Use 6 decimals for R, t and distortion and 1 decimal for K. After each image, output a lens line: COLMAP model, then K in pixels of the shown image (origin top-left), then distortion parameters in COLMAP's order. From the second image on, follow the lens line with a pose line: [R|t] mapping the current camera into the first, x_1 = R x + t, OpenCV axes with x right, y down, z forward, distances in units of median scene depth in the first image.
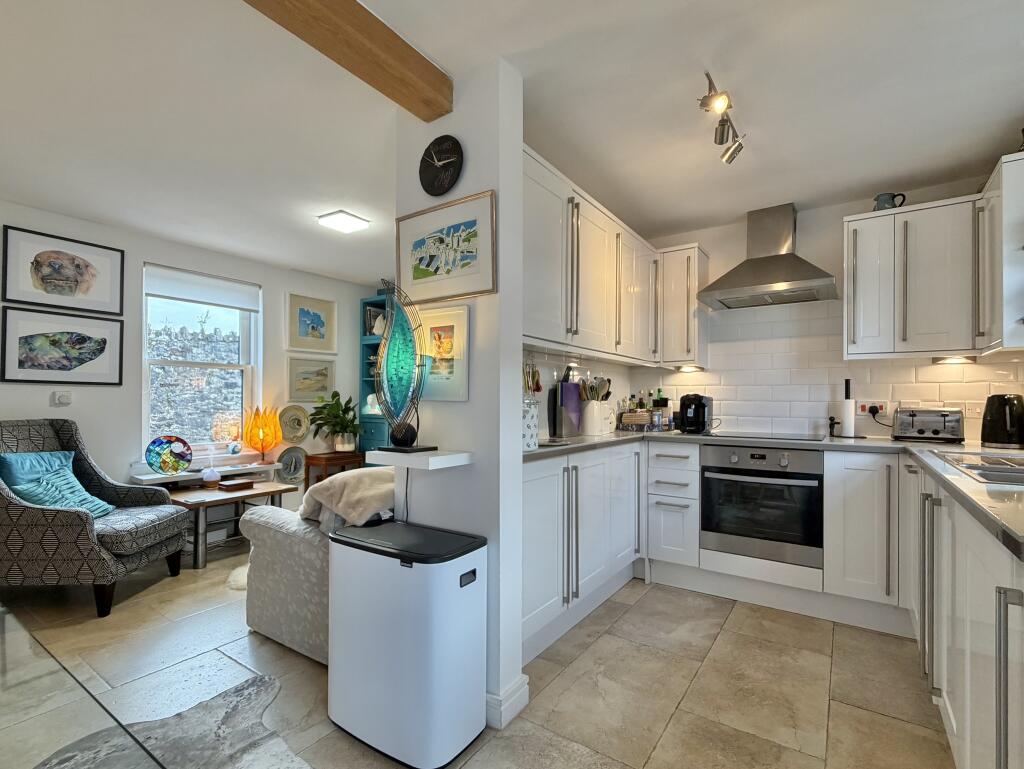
lens RADIAL K [[484.9, 0, 511.9], [0, 484.9, 399.0], [0, 0, 1]] dist [-0.001253, -0.001032]
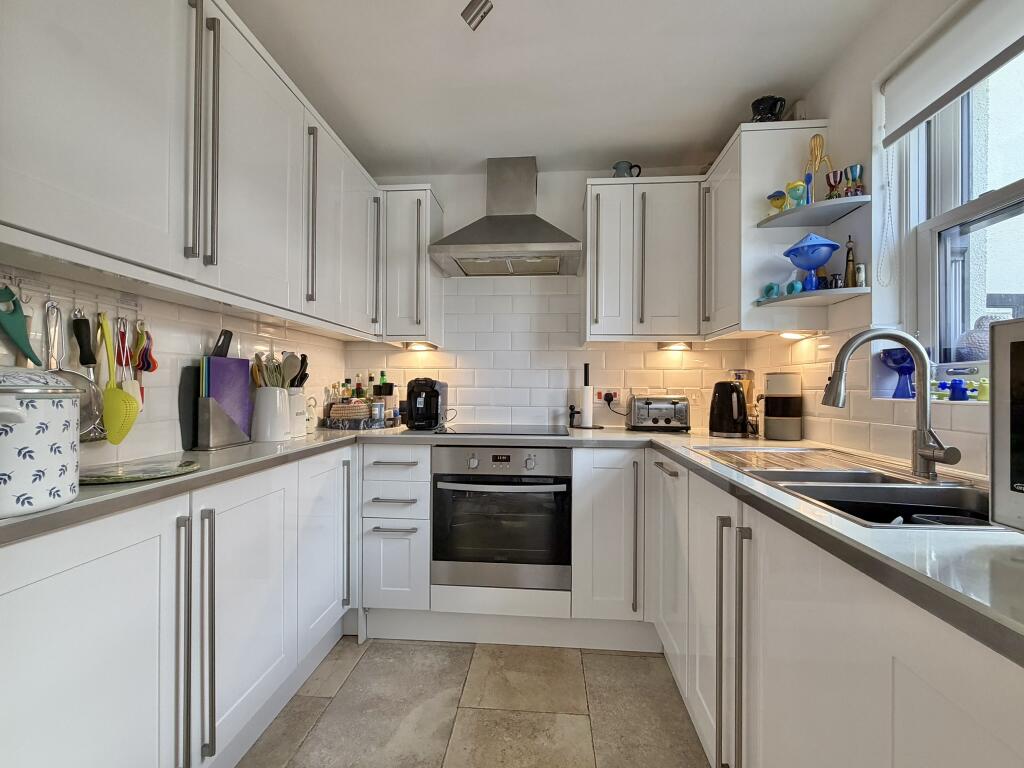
lens RADIAL K [[484.9, 0, 510.1], [0, 484.9, 384.7], [0, 0, 1]] dist [-0.001253, -0.001032]
pose [[0.865323, 0.003239, 0.501203, 0.121752], [-0.003946, 0.999992, 0.000351, -0.001036], [-0.501198, -0.002281, 0.865329, 0.302528]]
